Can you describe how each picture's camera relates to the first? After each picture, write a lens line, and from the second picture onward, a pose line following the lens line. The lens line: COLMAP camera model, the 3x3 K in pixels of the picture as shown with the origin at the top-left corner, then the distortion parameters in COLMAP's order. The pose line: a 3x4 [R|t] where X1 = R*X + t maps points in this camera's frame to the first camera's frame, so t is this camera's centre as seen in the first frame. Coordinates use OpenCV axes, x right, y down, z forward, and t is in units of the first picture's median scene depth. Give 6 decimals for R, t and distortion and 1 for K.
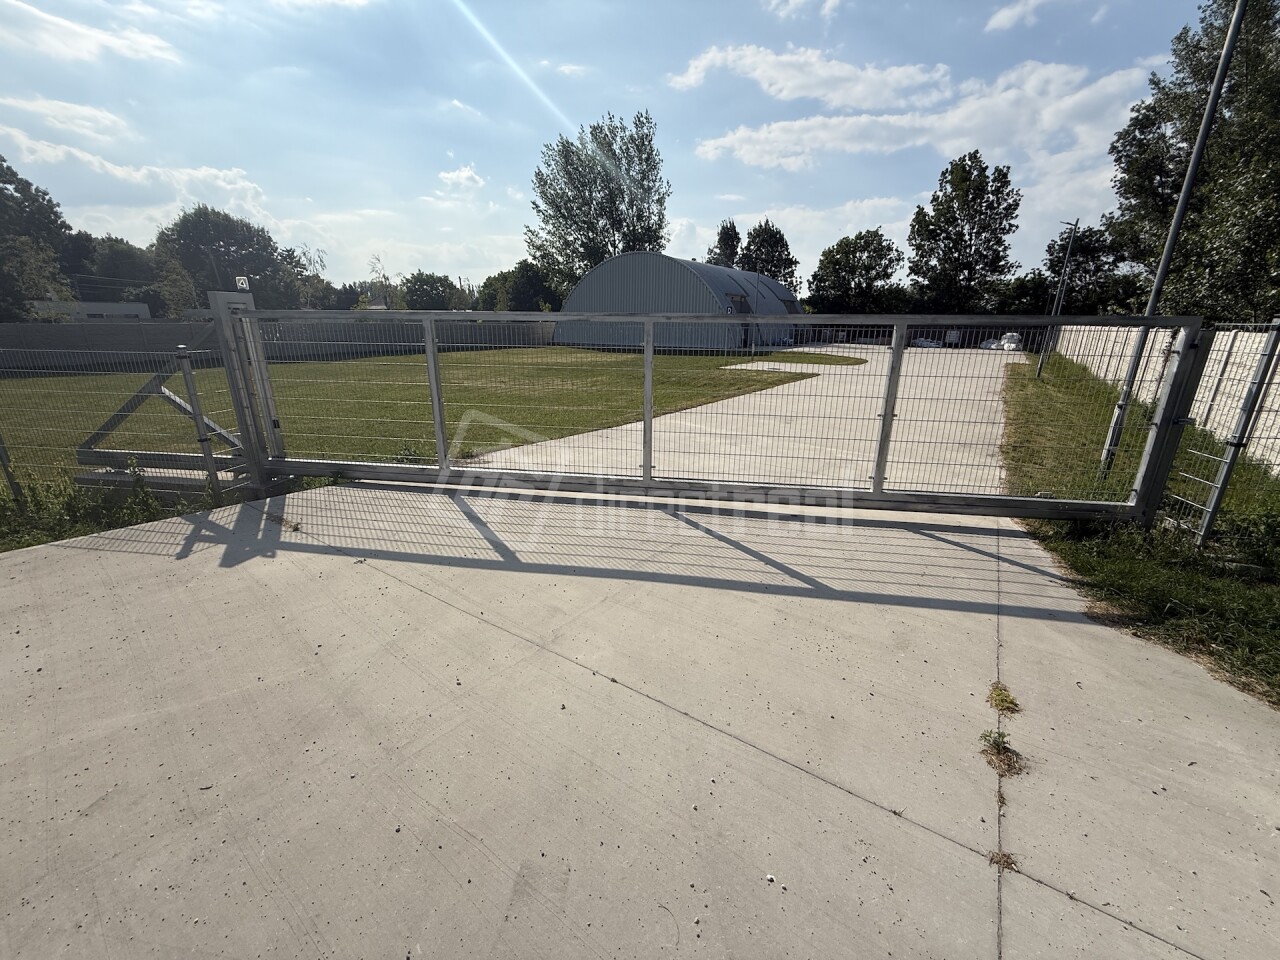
lens RADIAL K [[512.4, 0, 640.0], [0, 512.4, 480.0], [0, 0, 1]] dist [-0.001069, 0.000111]
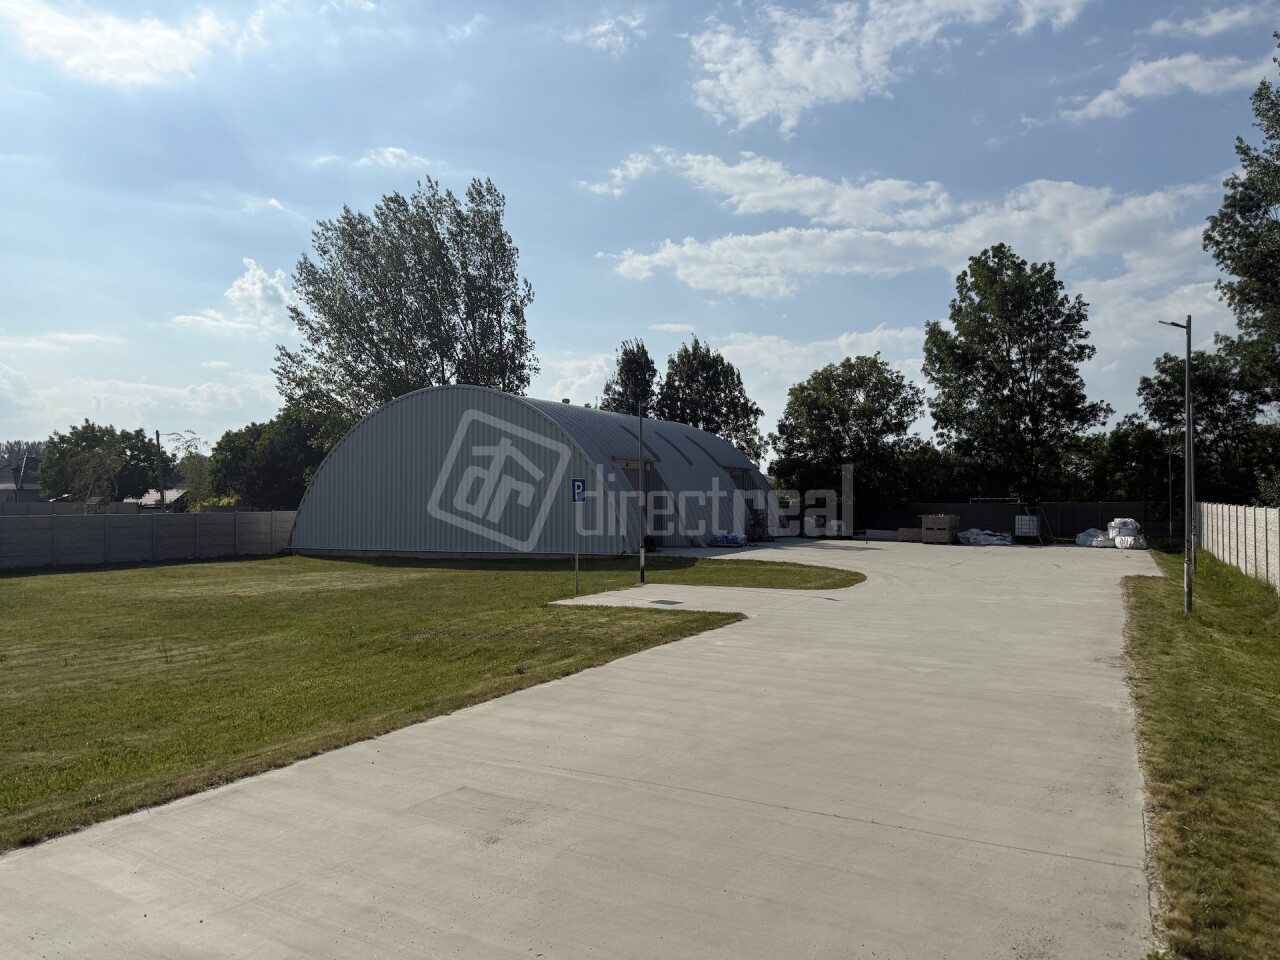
lens RADIAL K [[859.6, 0, 655.7], [0, 859.6, 478.6], [0, 0, 1]] dist [0.005637, 0.001976]
pose [[0.990515, -0.008475, 0.137144, 0.062100], [0.052122, 0.946674, -0.317948, -0.039886], [-0.127136, 0.322081, 0.938137, 0.118030]]
